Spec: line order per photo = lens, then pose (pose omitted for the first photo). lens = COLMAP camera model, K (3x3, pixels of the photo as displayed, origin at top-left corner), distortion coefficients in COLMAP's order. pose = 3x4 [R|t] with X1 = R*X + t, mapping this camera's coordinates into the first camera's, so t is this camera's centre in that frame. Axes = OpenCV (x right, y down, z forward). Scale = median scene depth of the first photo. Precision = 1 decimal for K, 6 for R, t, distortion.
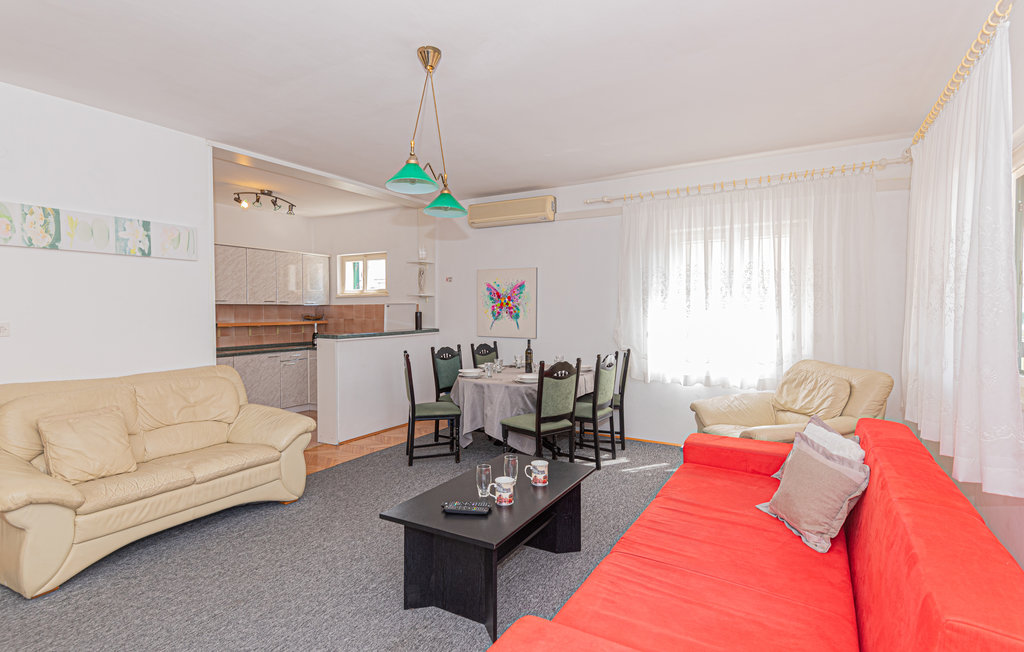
lens RADIAL K [[511.4, 0, 512.0], [0, 511.4, 326.0], [0, 0, 1]] dist [0.013915, -0.000089]
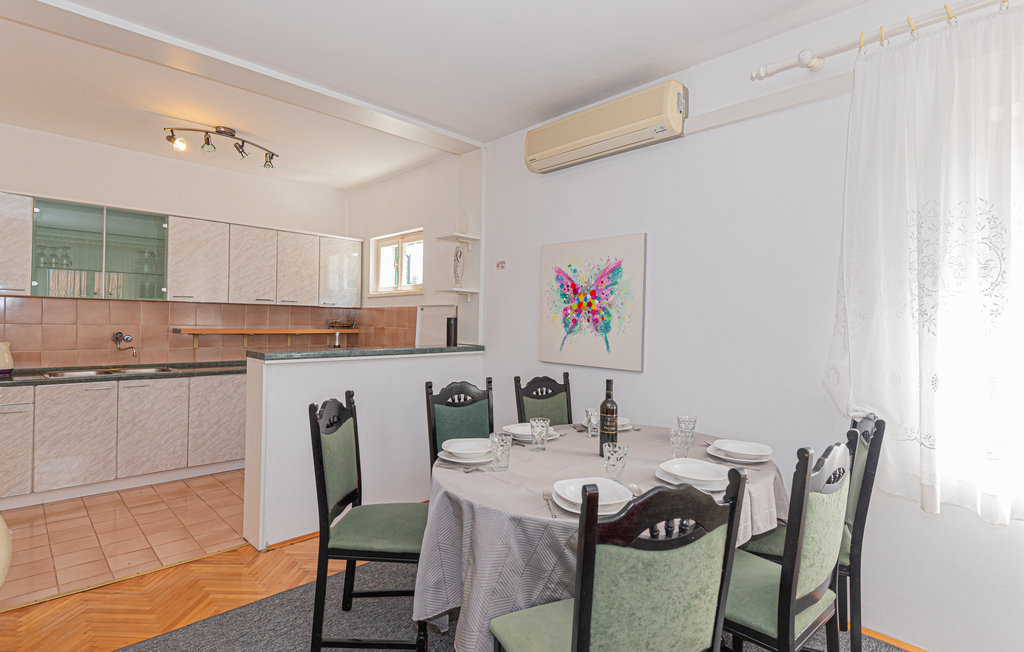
lens RADIAL K [[511.4, 0, 512.0], [0, 511.4, 326.0], [0, 0, 1]] dist [0.013915, -0.000089]
pose [[0.963547, 0.021418, -0.266681, 0.056628], [-0.028961, 0.999283, -0.024384, -0.004944], [0.265968, 0.031219, 0.963476, 0.461131]]
